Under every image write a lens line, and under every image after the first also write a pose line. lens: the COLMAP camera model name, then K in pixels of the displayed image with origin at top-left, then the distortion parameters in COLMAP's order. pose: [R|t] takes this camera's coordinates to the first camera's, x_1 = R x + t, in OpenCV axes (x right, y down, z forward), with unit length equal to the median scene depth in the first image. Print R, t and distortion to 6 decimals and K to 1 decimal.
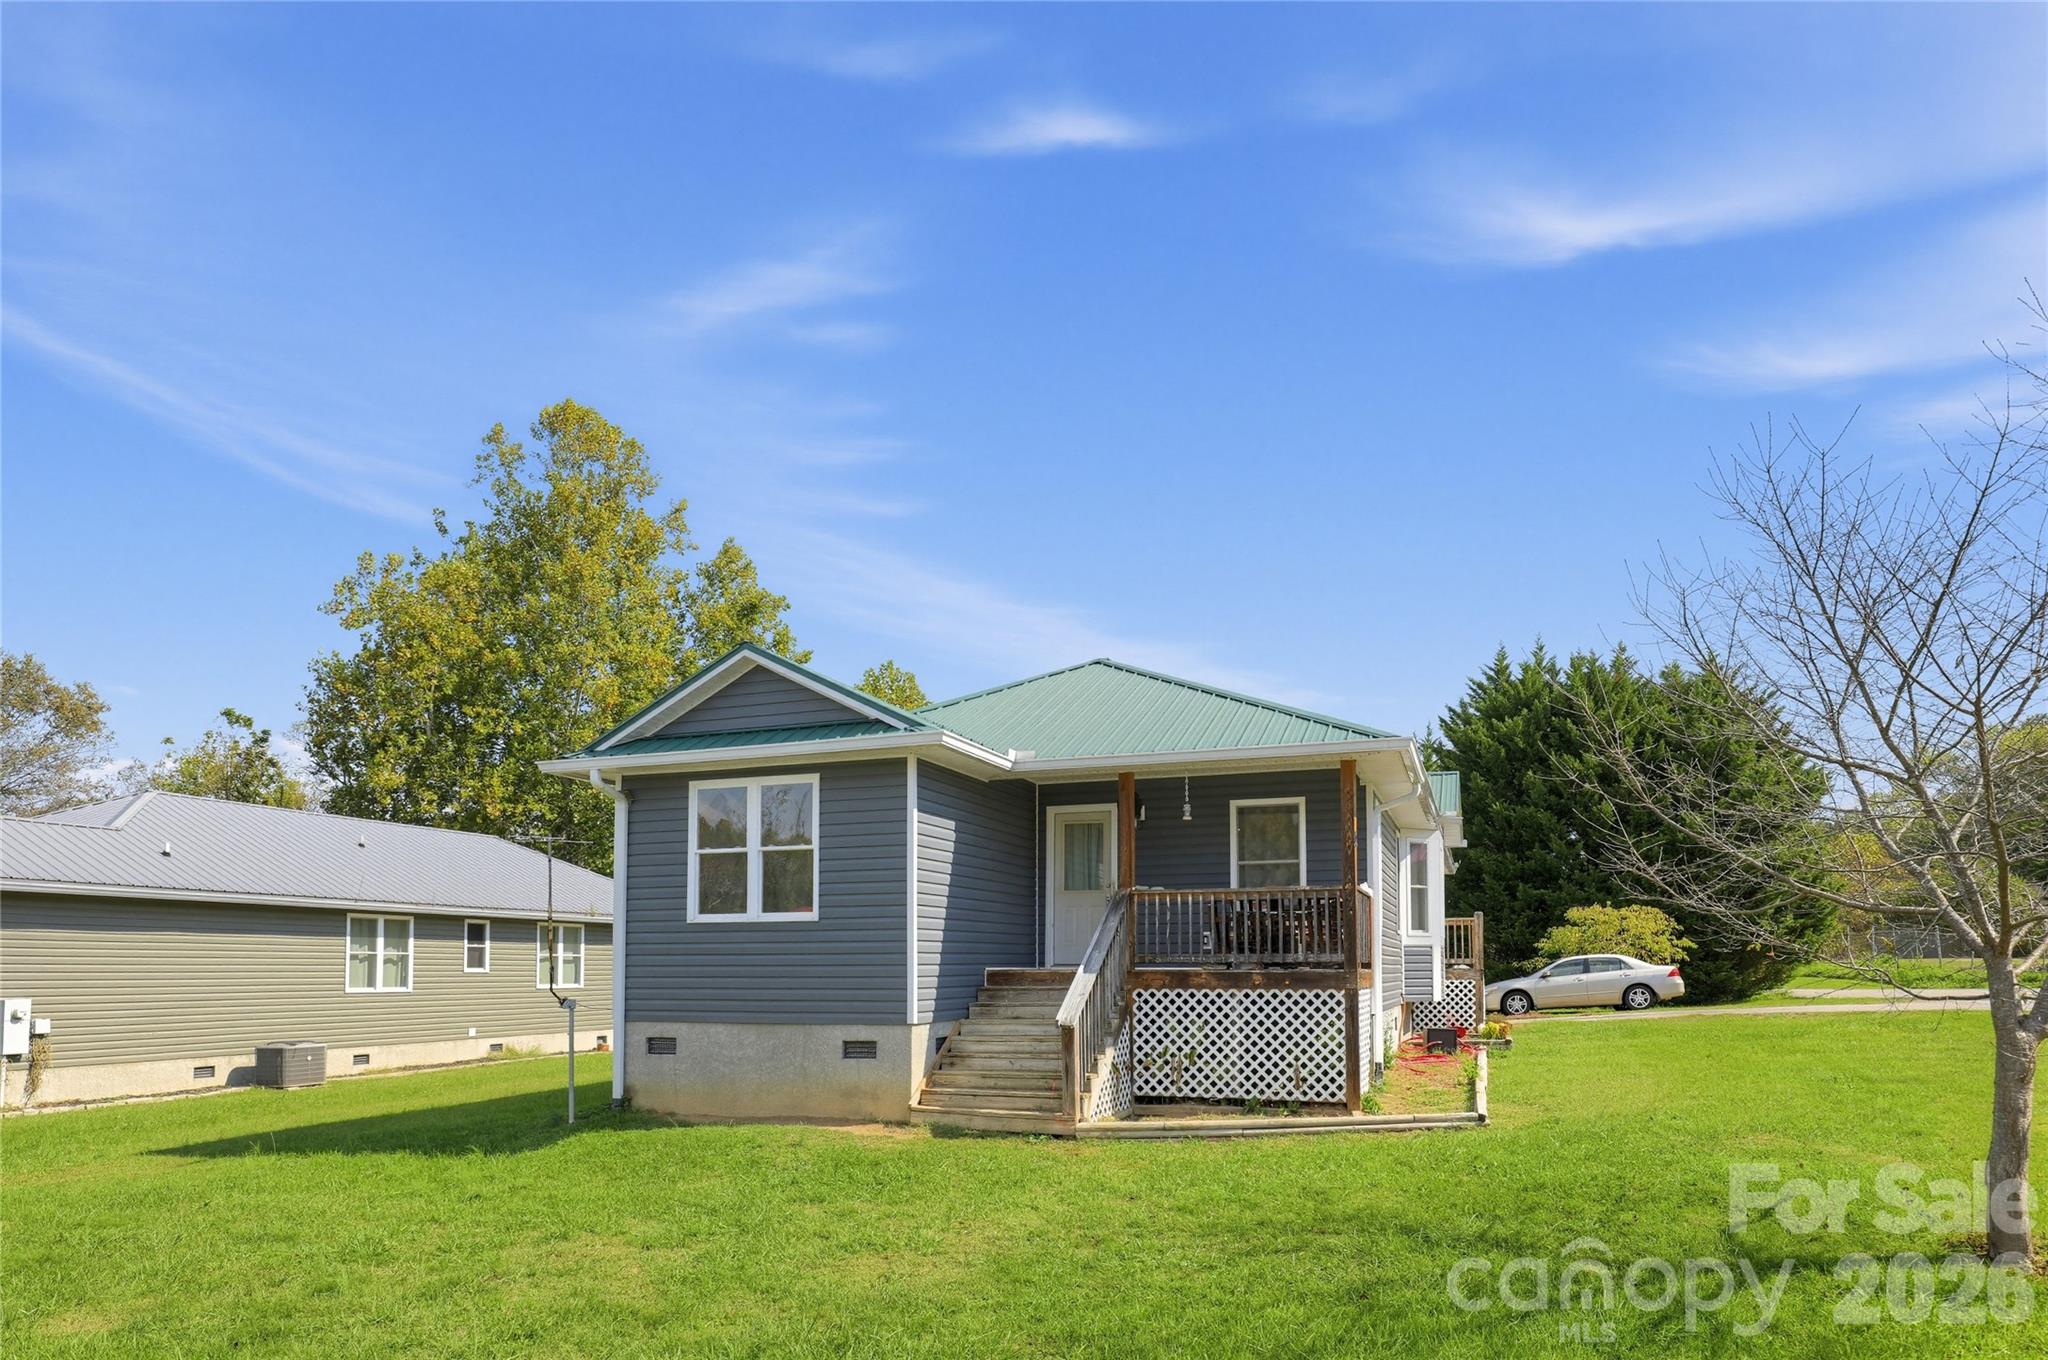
lens RADIAL K [[1313.4, 0, 1020.7], [0, 1313.4, 836.7], [0, 0, 1]] dist [-0.002213, -0.000498]
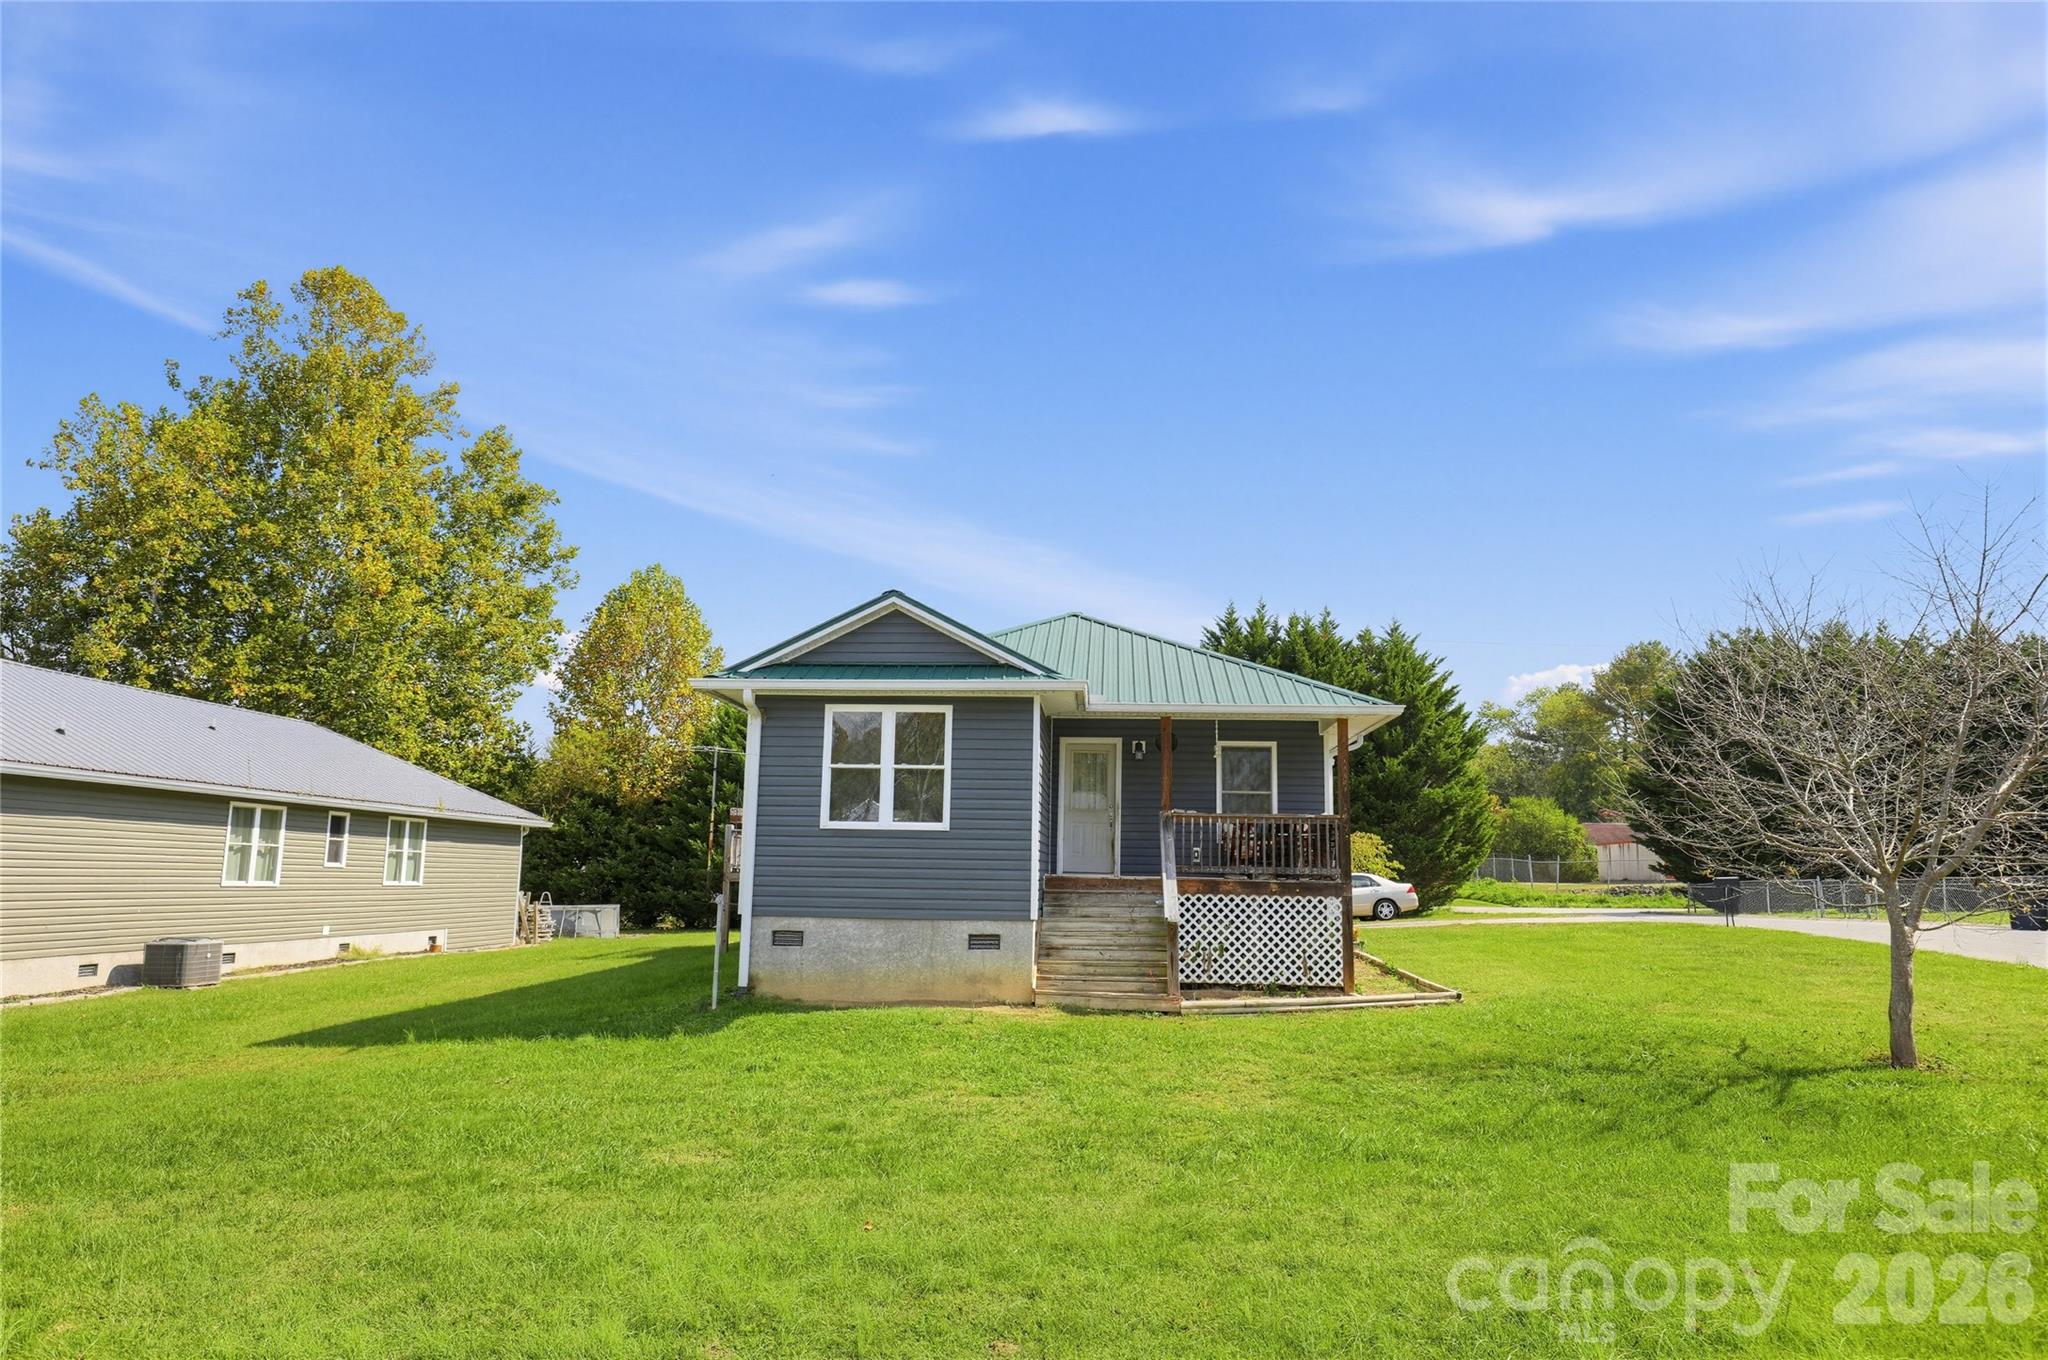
lens RADIAL K [[1318.7, 0, 1019.8], [0, 1318.7, 607.8], [0, 0, 1]] dist [-0.000393, 0.001731]
pose [[0.953745, 0.079583, 0.289893, -0.437777], [-0.049393, 0.992701, -0.110019, -0.007114], [-0.296532, 0.090611, 0.950715, -0.158355]]
